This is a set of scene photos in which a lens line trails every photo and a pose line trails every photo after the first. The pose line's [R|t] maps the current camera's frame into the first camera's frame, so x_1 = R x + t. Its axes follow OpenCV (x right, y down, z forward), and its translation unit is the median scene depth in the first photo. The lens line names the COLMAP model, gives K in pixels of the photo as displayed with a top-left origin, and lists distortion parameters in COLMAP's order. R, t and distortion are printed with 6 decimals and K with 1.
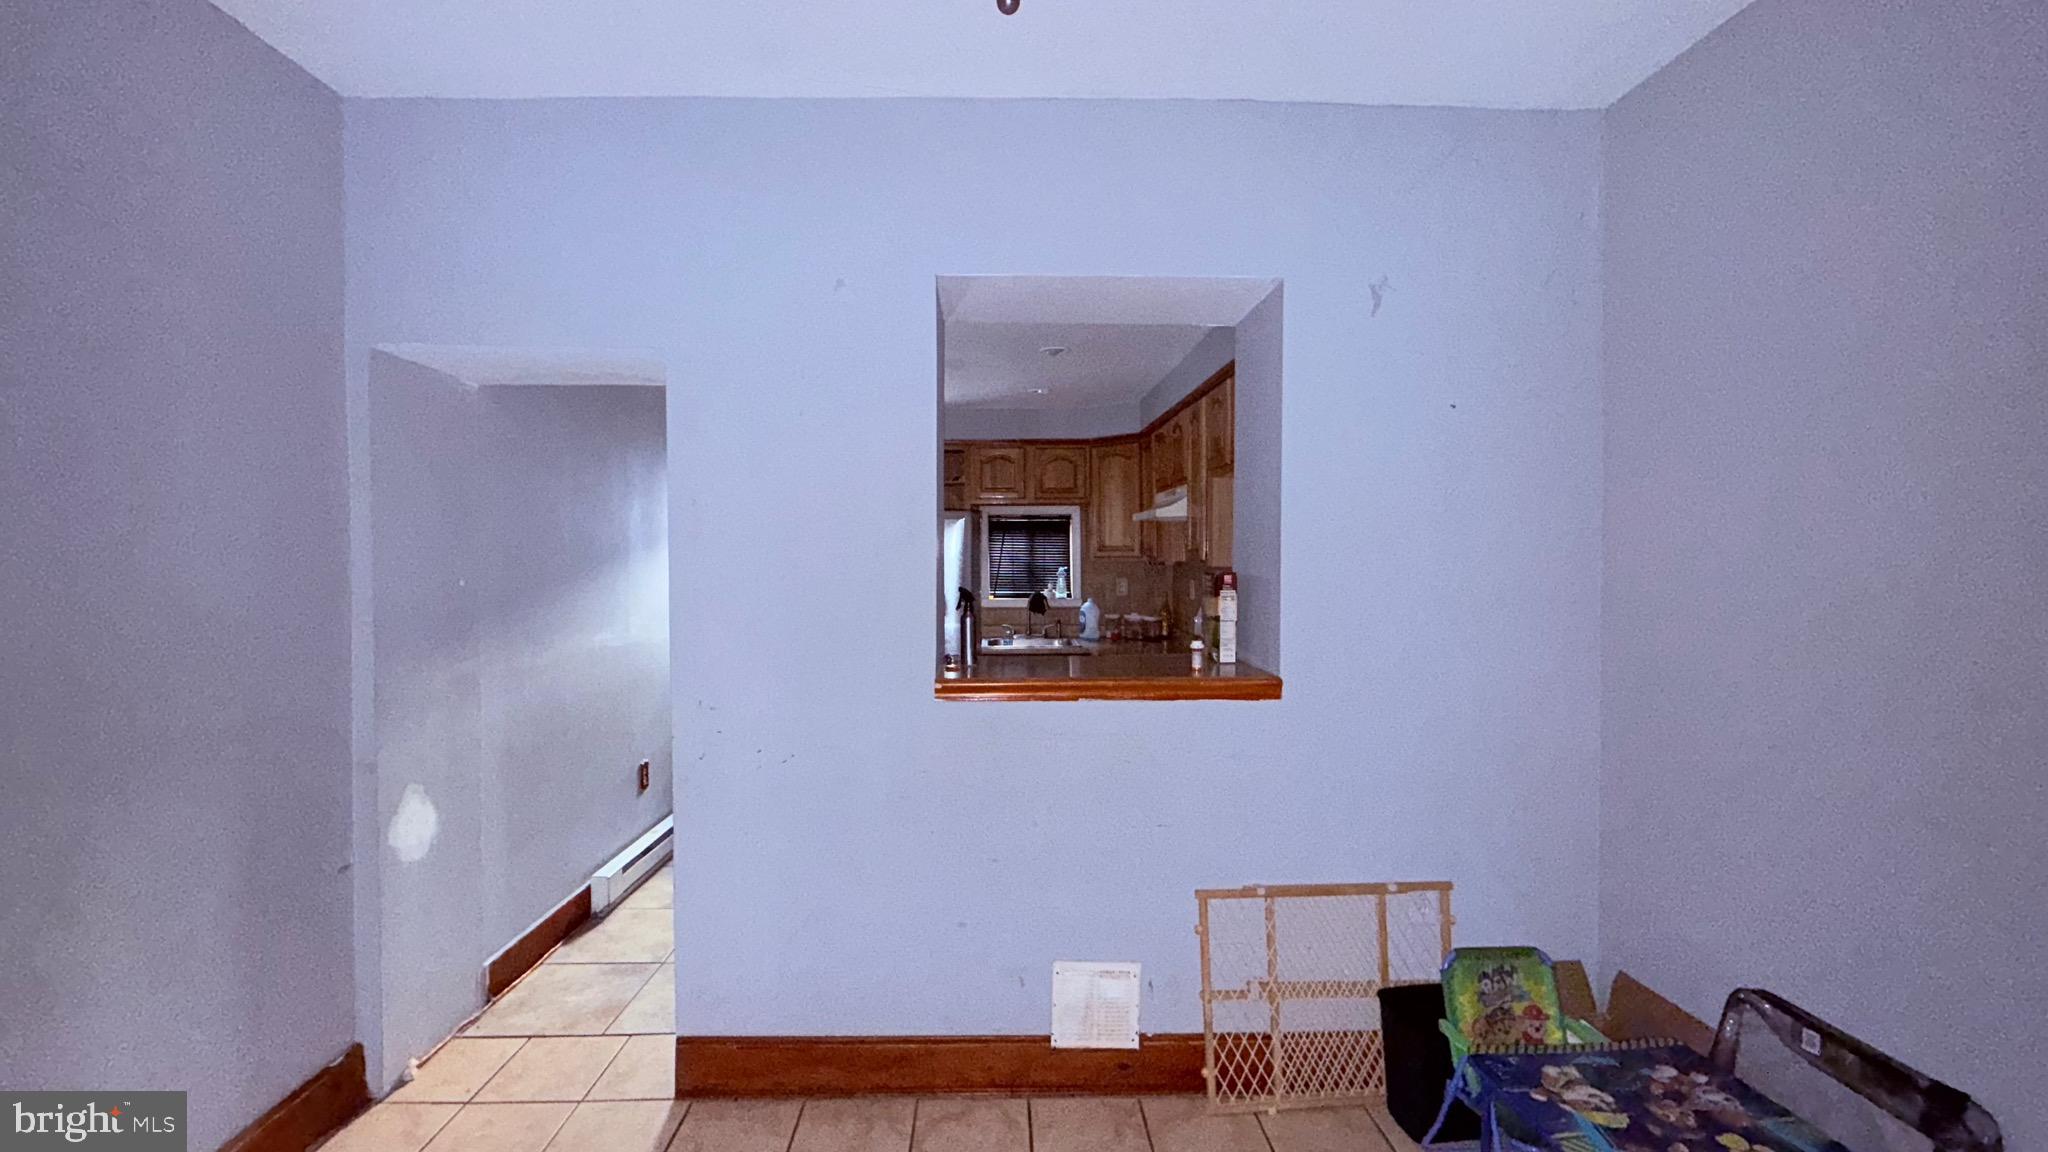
lens RADIAL K [[808.6, 0, 1011.5], [0, 808.6, 579.5], [0, 0, 1]] dist [-0.004161, -0.000165]
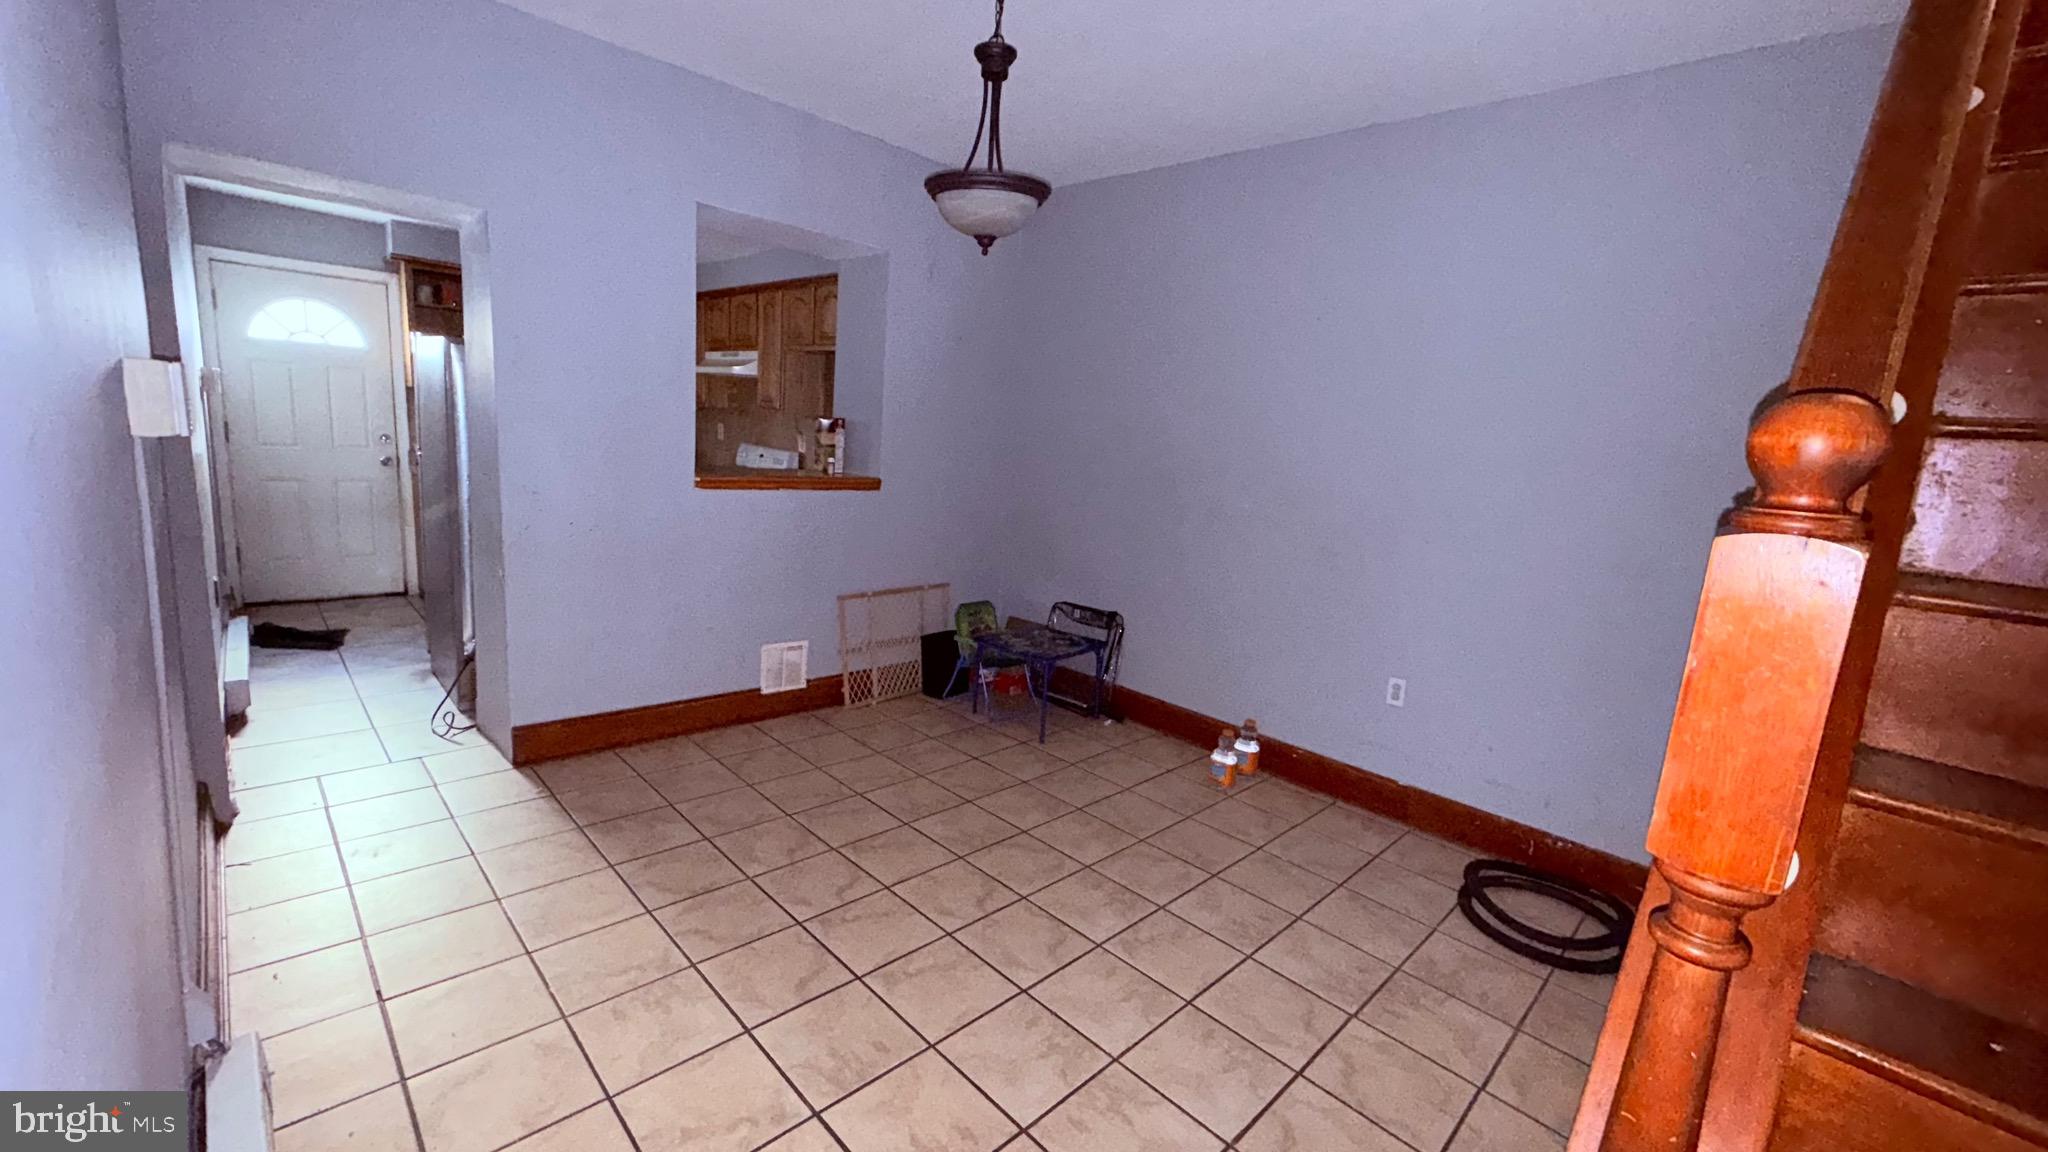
lens RADIAL K [[808.6, 0, 1028.3], [0, 808.6, 578.3], [0, 0, 1]] dist [-0.004161, -0.000165]
pose [[0.721290, -0.066803, 0.689404, -0.707476], [-0.054802, 0.986713, 0.152949, 0.046517], [-0.690462, -0.148102, 0.708045, -0.563594]]
